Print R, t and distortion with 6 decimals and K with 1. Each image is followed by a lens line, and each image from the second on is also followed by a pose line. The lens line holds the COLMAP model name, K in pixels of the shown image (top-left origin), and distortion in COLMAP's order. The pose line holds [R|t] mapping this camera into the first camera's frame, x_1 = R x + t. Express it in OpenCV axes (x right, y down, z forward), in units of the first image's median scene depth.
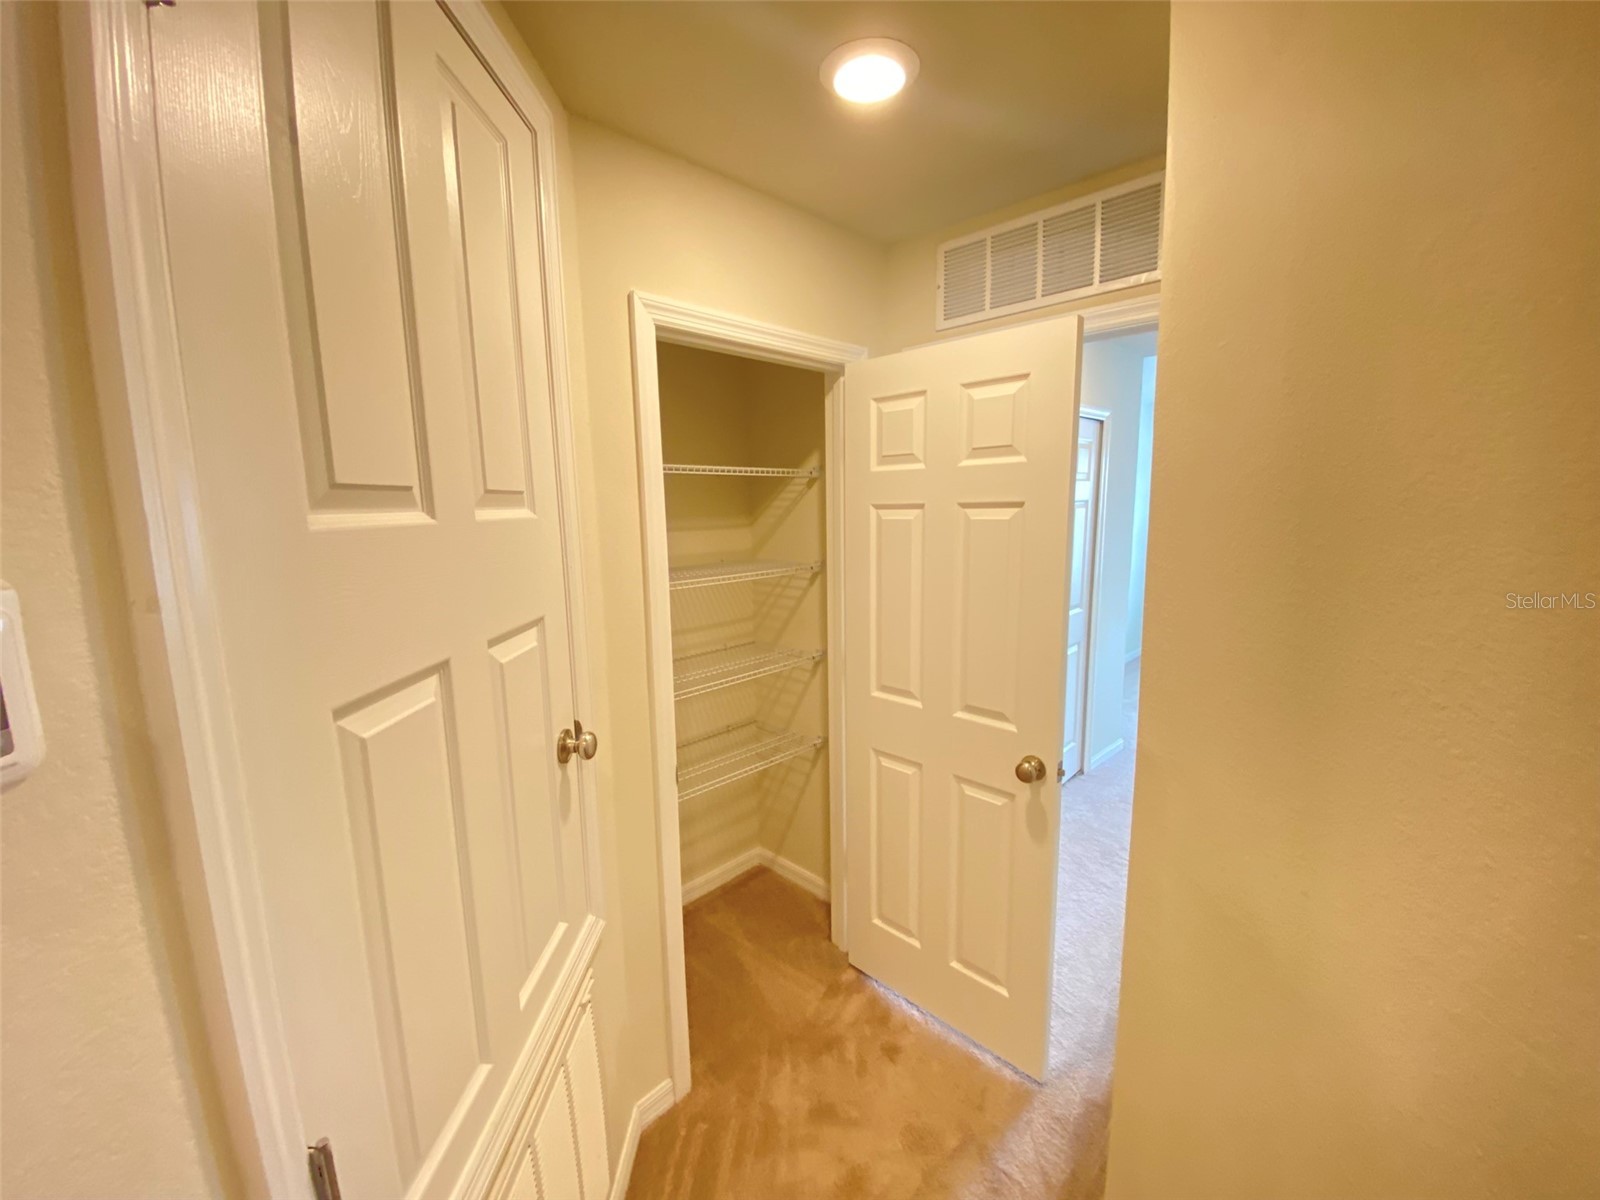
lens RADIAL K [[651.4, 0, 795.4], [0, 651.4, 598.8], [0, 0, 1]] dist [-0.006341, -0.006517]
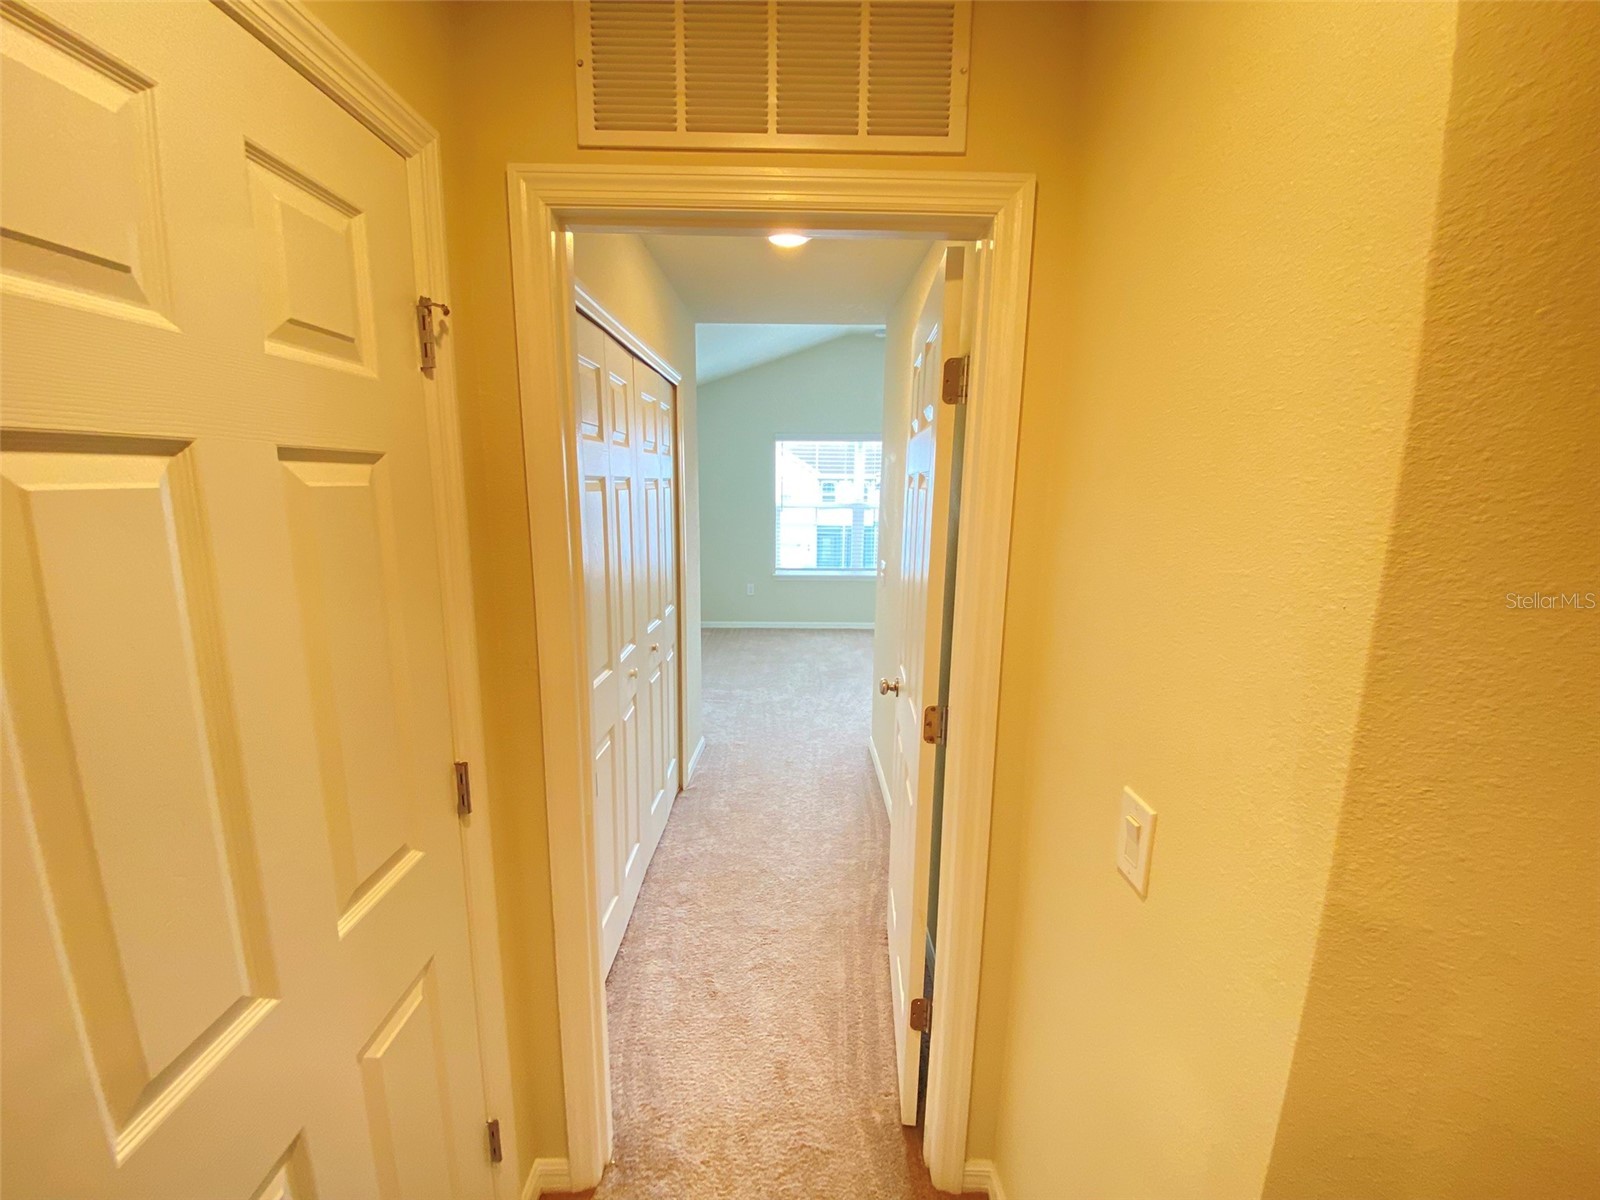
lens RADIAL K [[651.4, 0, 806.9], [0, 651.4, 599.7], [0, 0, 1]] dist [-0.006341, -0.006517]
pose [[0.702342, -0.092875, 0.705755, -0.086737], [0.074739, 0.995593, 0.056639, -0.058597], [-0.707906, 0.012967, 0.706188, 0.603318]]
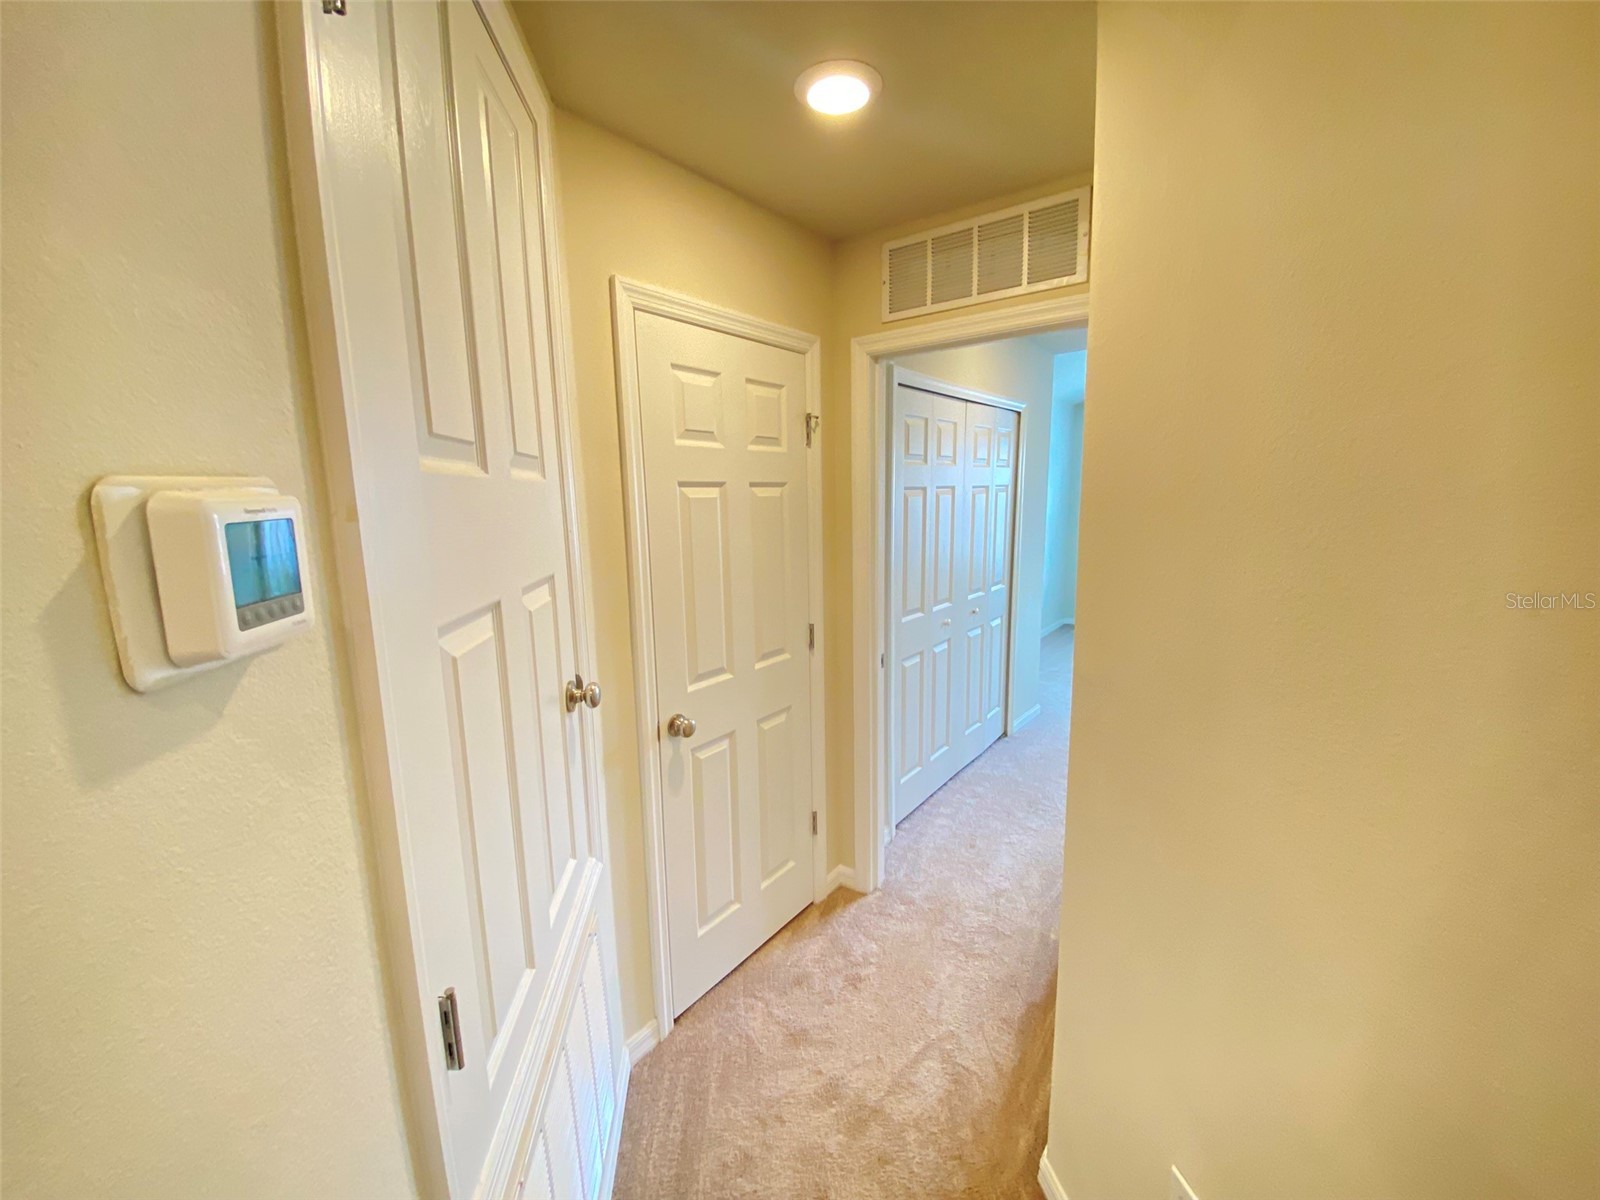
lens RADIAL K [[651.4, 0, 794.4], [0, 651.4, 597.7], [0, 0, 1]] dist [-0.006341, -0.006517]
pose [[0.992619, -0.020443, 0.119542, -0.088318], [0.019531, 0.999771, 0.008798, 0.048364], [-0.119694, -0.006399, 0.992790, -0.091333]]
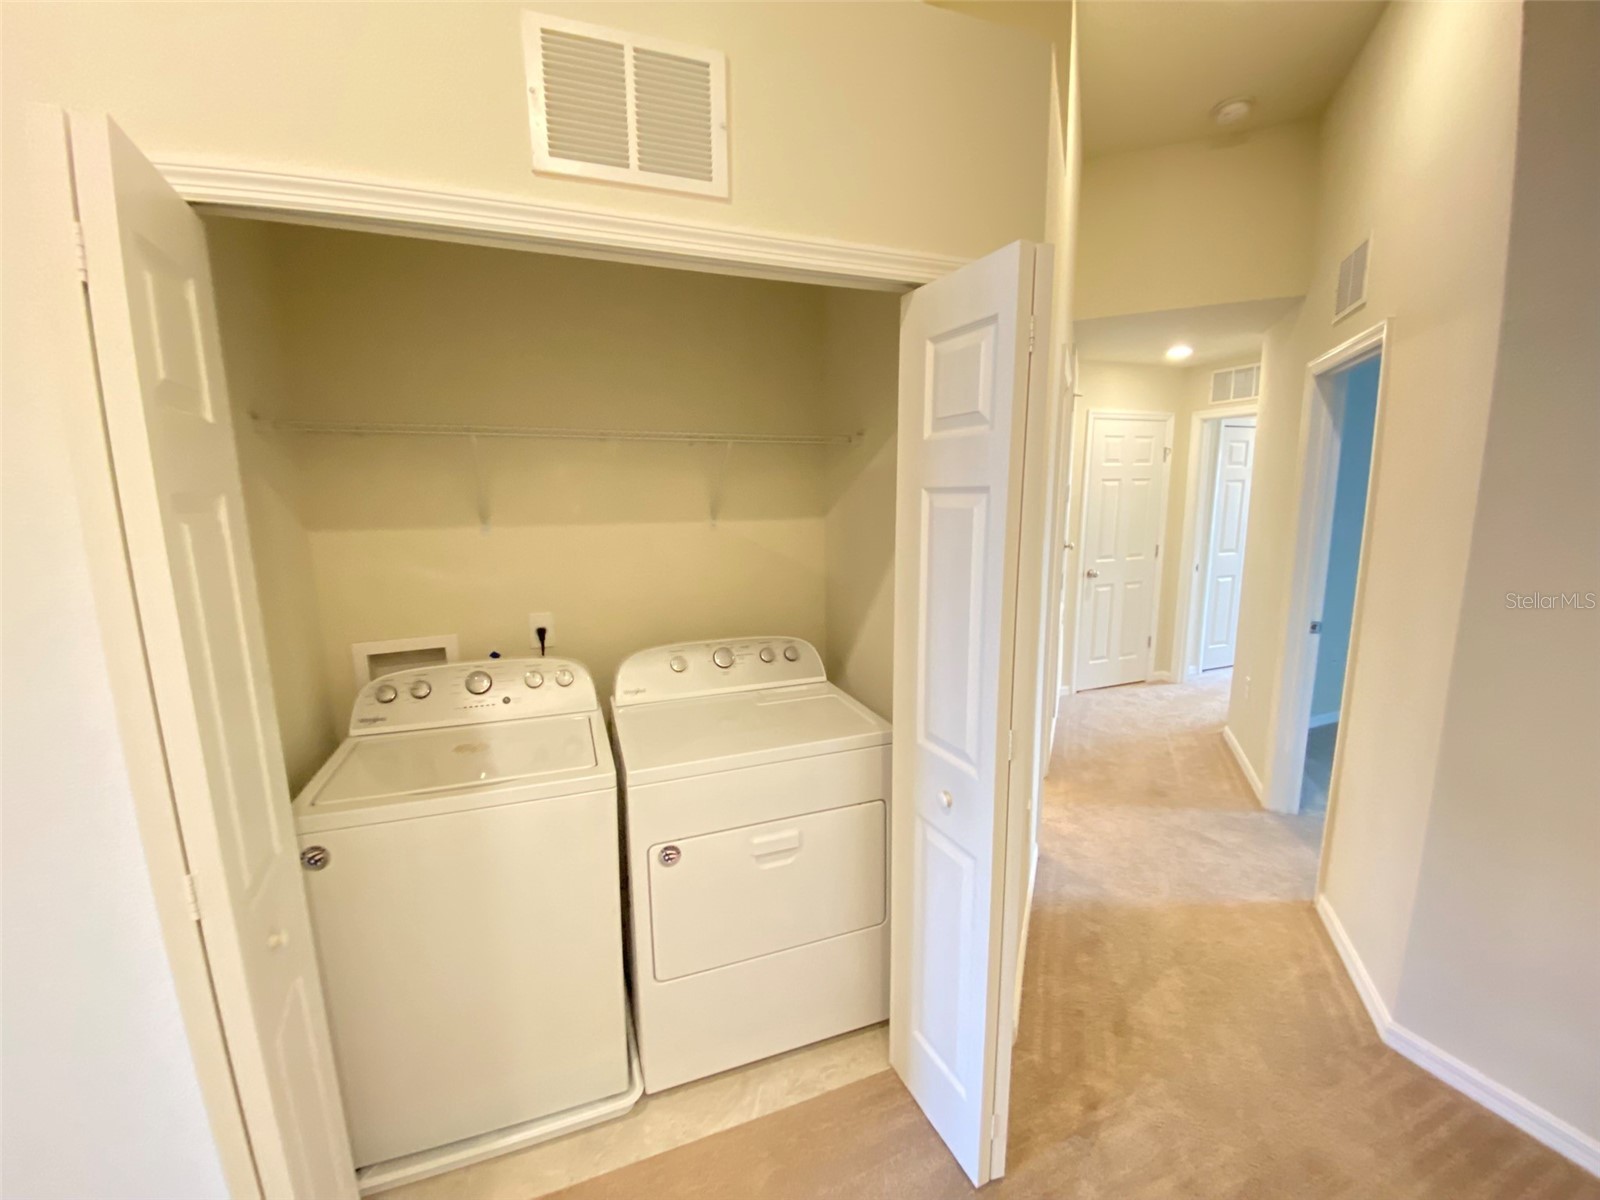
lens RADIAL K [[651.4, 0, 796.6], [0, 651.4, 595.8], [0, 0, 1]] dist [-0.006341, -0.006517]
pose [[0.914003, 0.079201, -0.397901, -0.201971], [-0.064458, 0.996651, 0.050316, 0.324750], [0.400553, -0.020341, 0.916048, -2.233548]]
